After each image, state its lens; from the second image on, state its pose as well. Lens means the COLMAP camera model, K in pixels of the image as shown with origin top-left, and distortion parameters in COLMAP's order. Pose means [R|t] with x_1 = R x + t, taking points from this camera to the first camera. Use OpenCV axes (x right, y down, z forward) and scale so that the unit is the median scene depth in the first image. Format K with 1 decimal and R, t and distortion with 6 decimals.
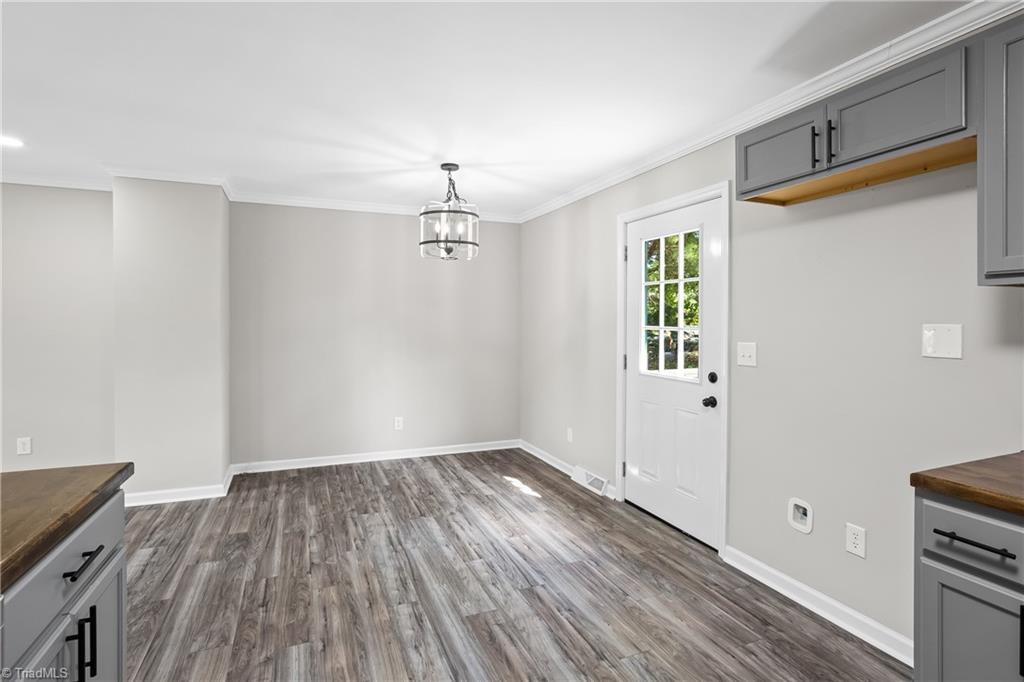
lens RADIAL K [[498.5, 0, 497.2], [0, 498.5, 337.0], [0, 0, 1]] dist [-0.054024, 0.030032]
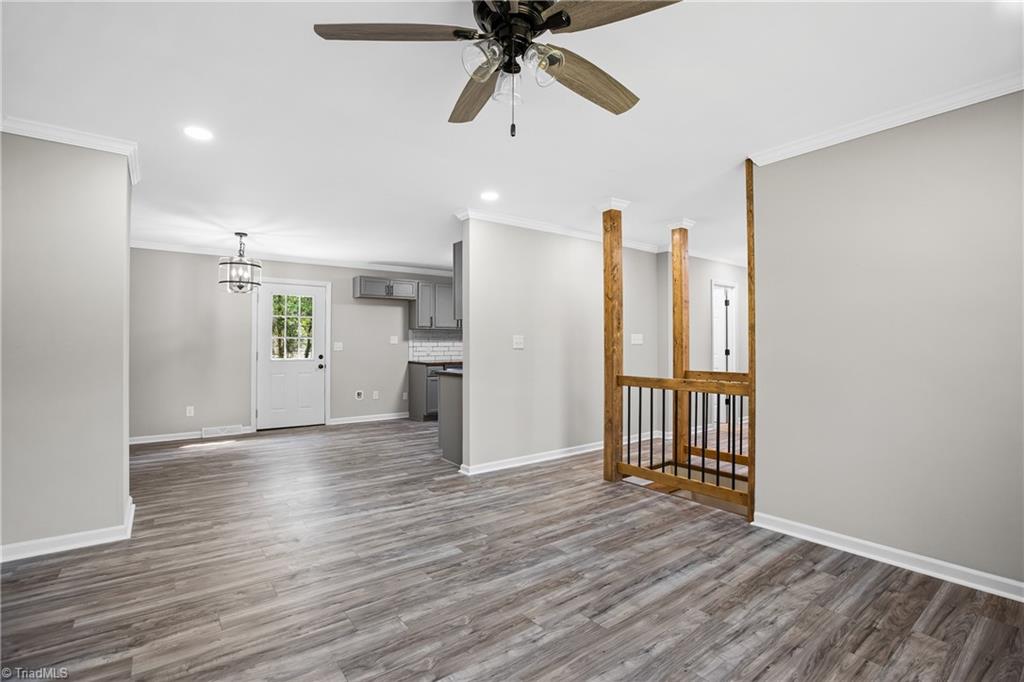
lens RADIAL K [[468.6, 0, 511.0], [0, 468.6, 347.1], [0, 0, 1]] dist [-0.053351, 0.019009]
pose [[-0.259277, -0.007140, 0.965777, -1.780790], [0.026443, 0.999545, 0.014488, 0.018836], [-0.965441, 0.029295, -0.258970, 0.555204]]
